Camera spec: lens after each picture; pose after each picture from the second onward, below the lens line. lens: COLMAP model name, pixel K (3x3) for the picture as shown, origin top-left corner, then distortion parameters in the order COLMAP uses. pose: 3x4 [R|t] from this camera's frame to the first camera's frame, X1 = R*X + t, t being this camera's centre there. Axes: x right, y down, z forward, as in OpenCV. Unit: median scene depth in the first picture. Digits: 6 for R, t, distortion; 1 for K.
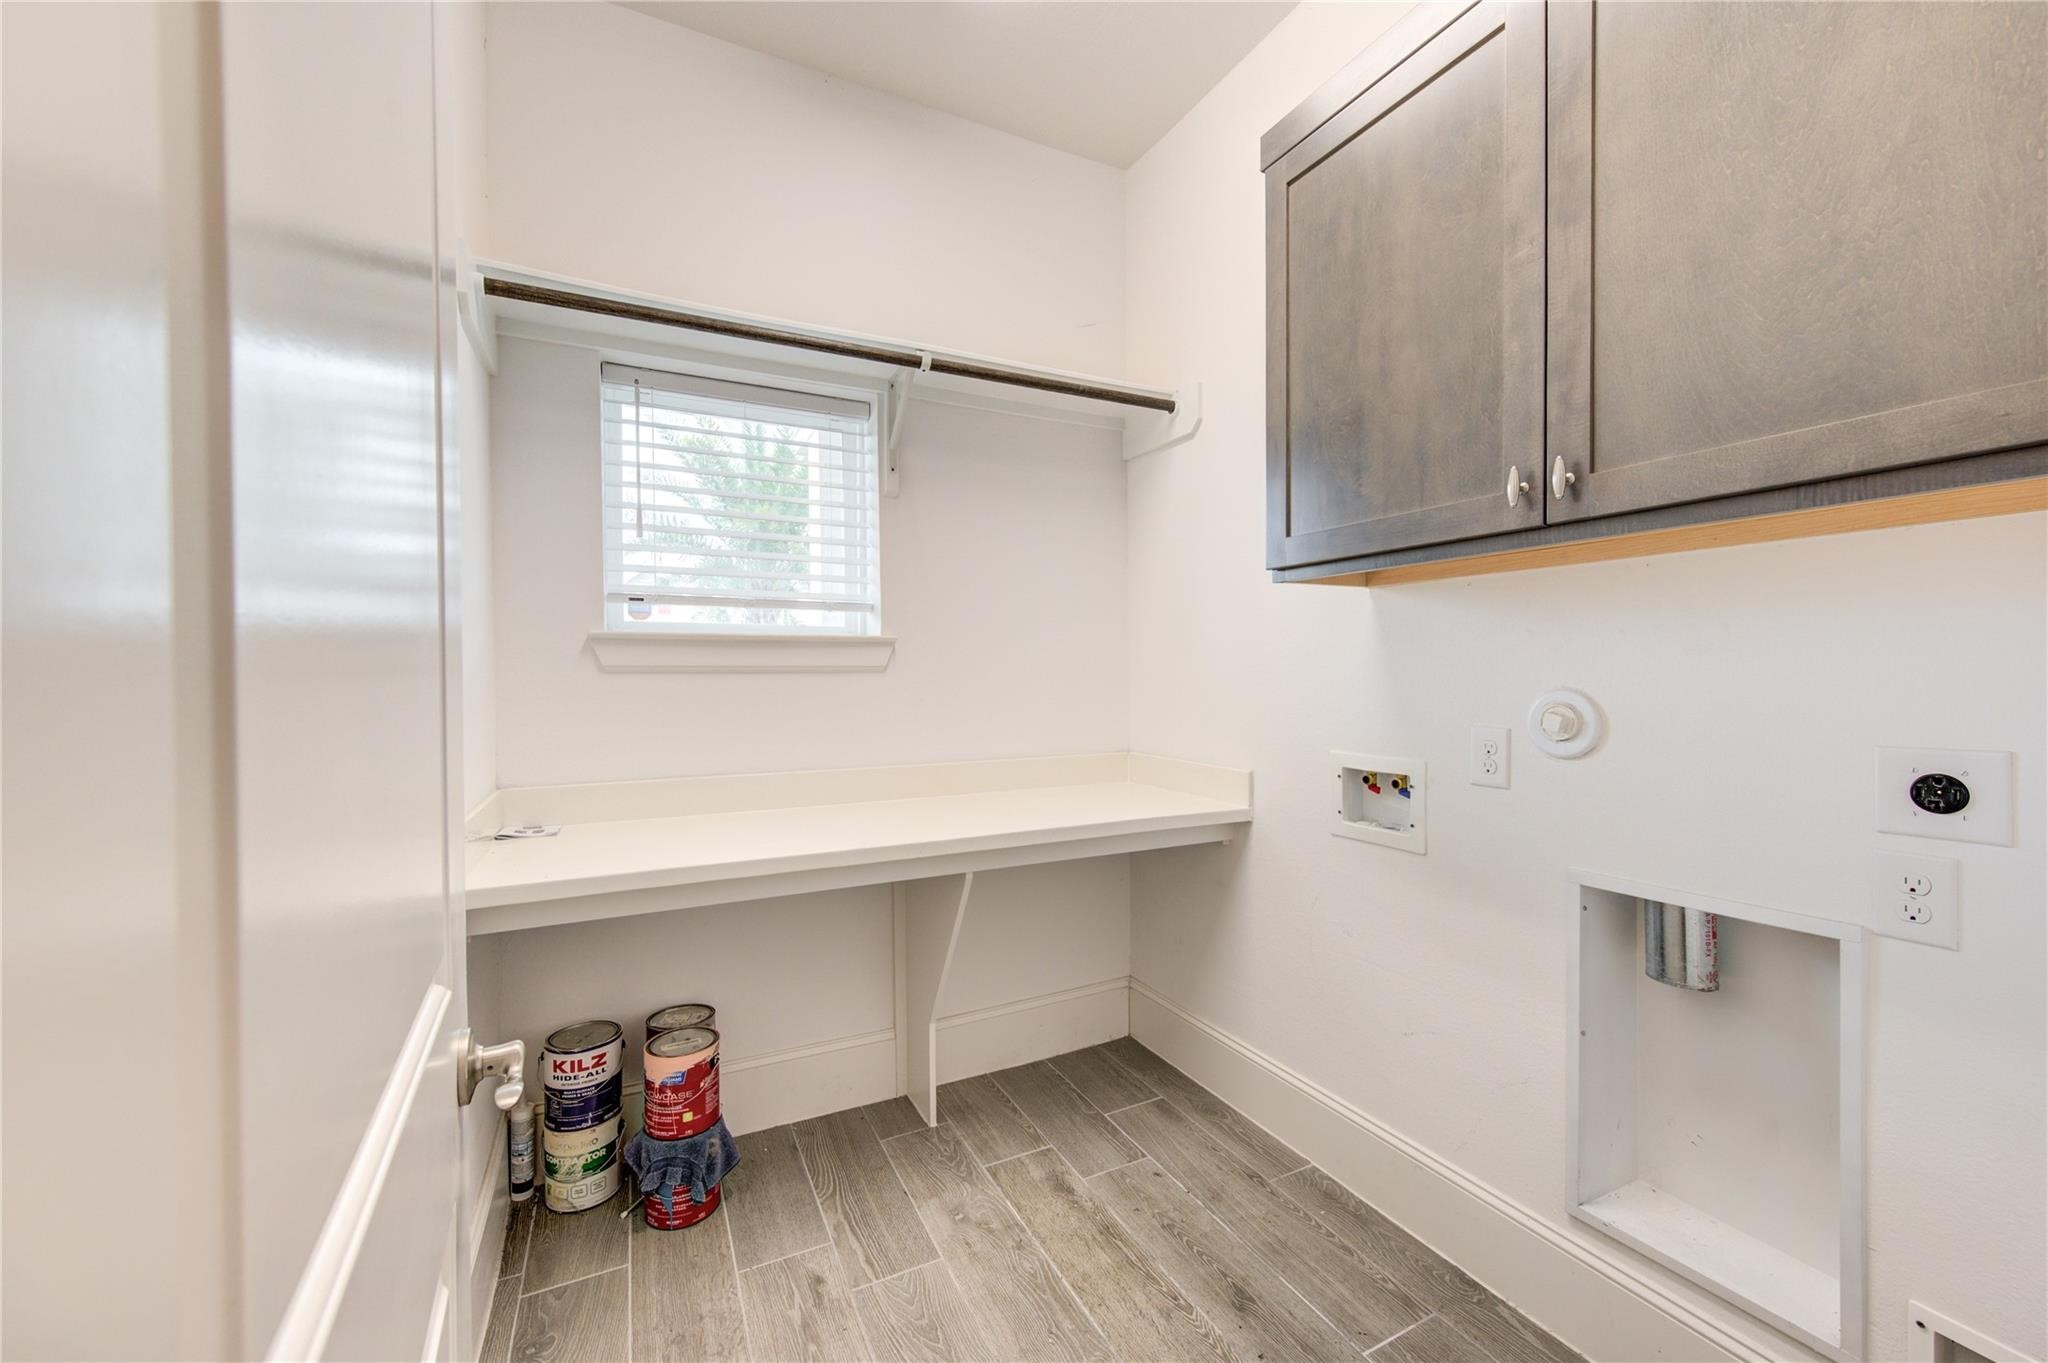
lens RADIAL K [[809.7, 0, 1033.0], [0, 809.7, 678.3], [0, 0, 1]] dist [0.001418, 0.000084]
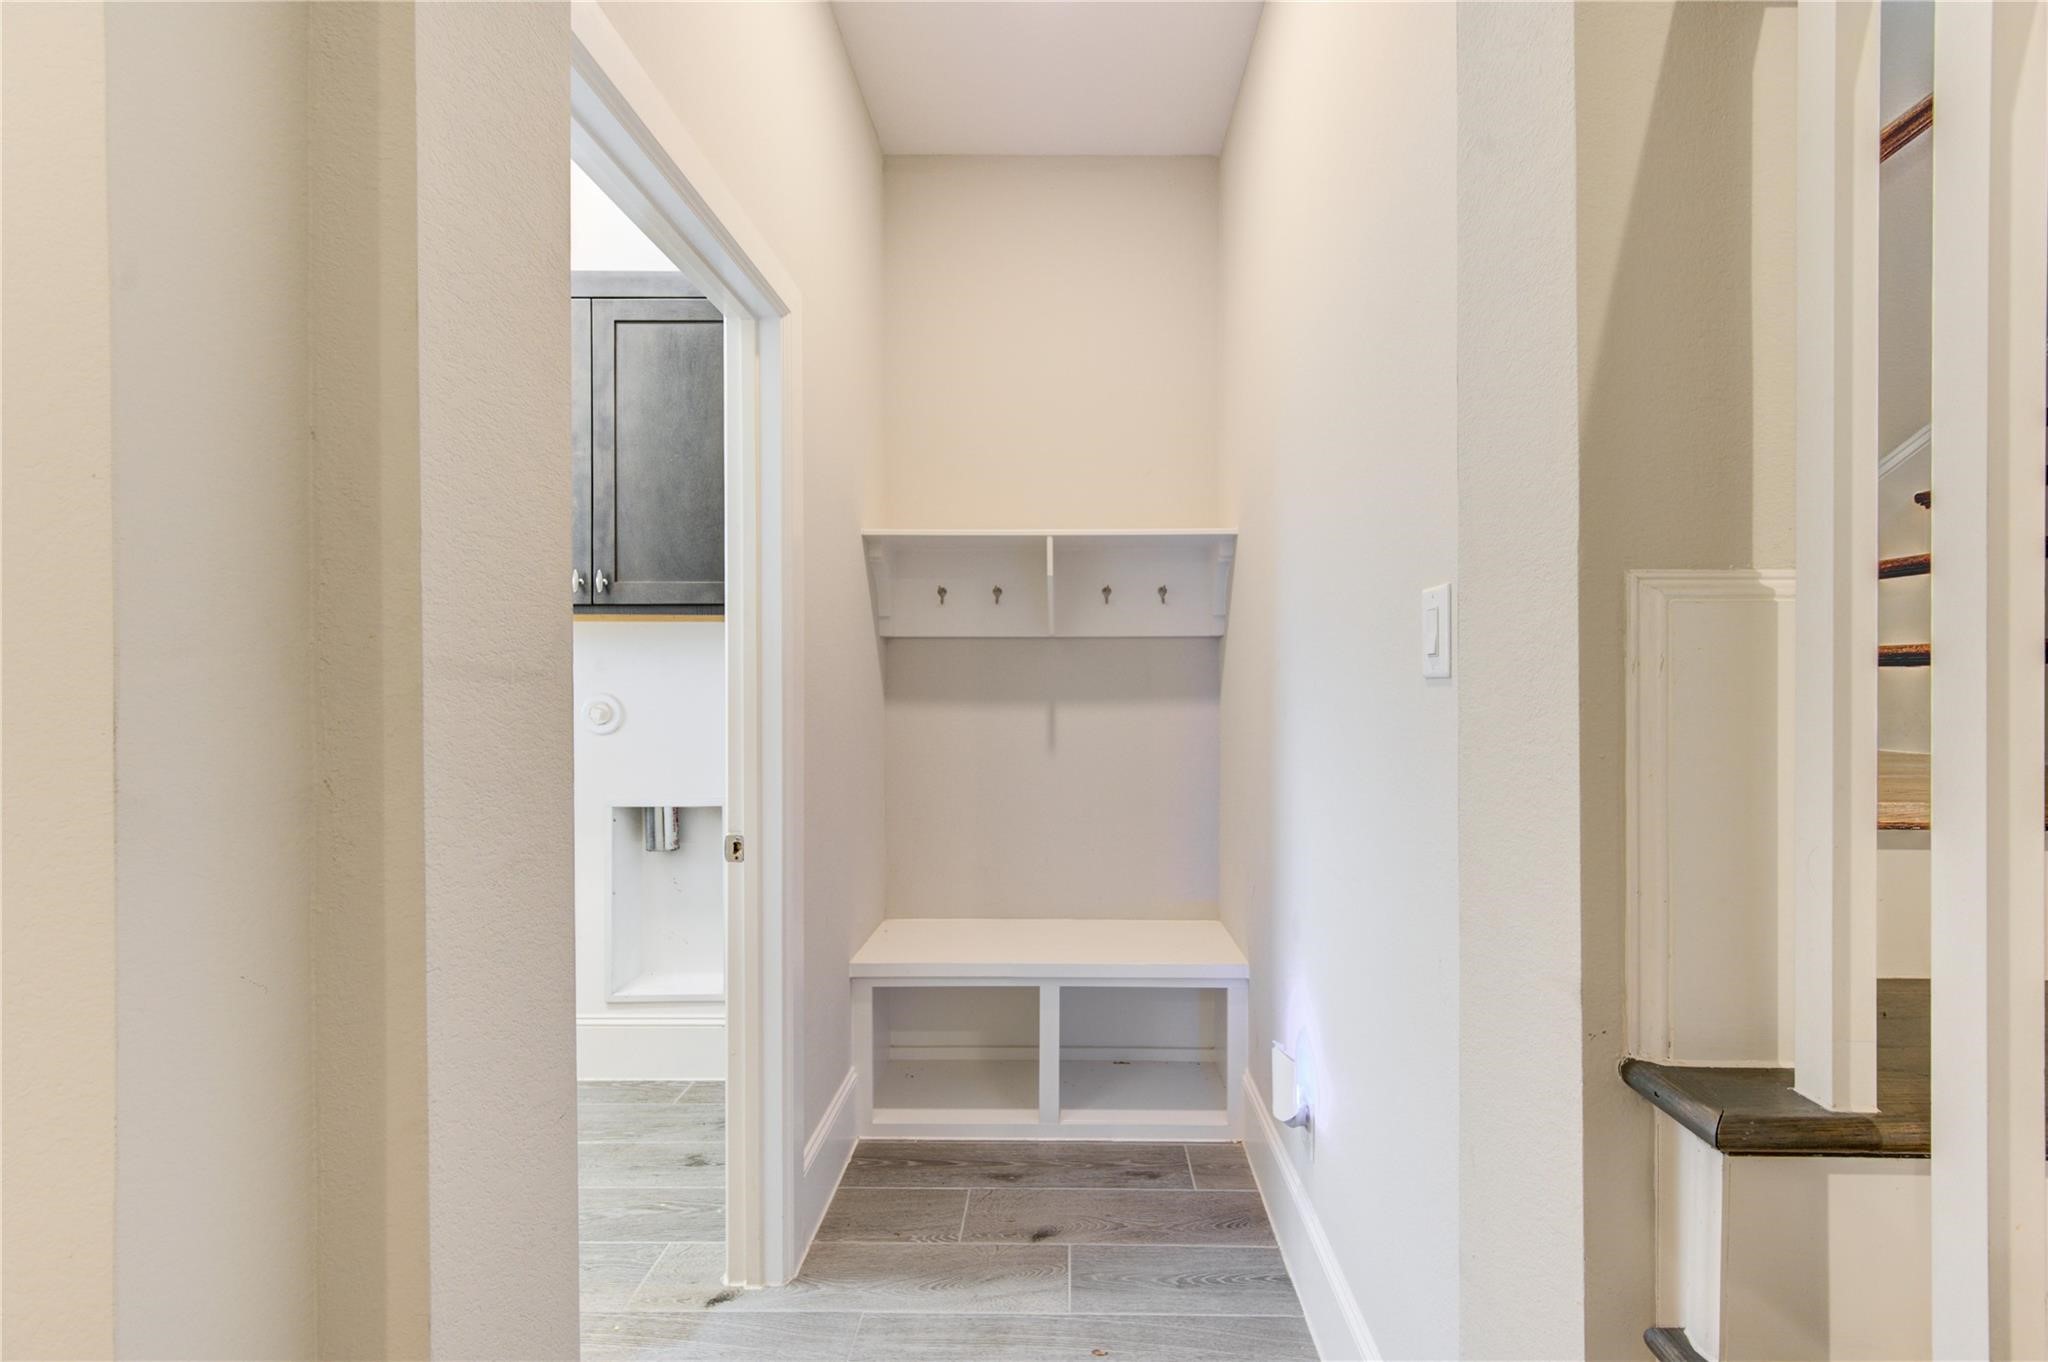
lens RADIAL K [[809.7, 0, 1033.0], [0, 809.7, 677.8], [0, 0, 1]] dist [0.001418, 0.000084]
pose [[0.479467, 0.001257, 0.877559, -0.504749], [0.009684, 0.999931, -0.006723, 0.001401], [-0.877507, 0.011721, 0.479421, -0.761665]]
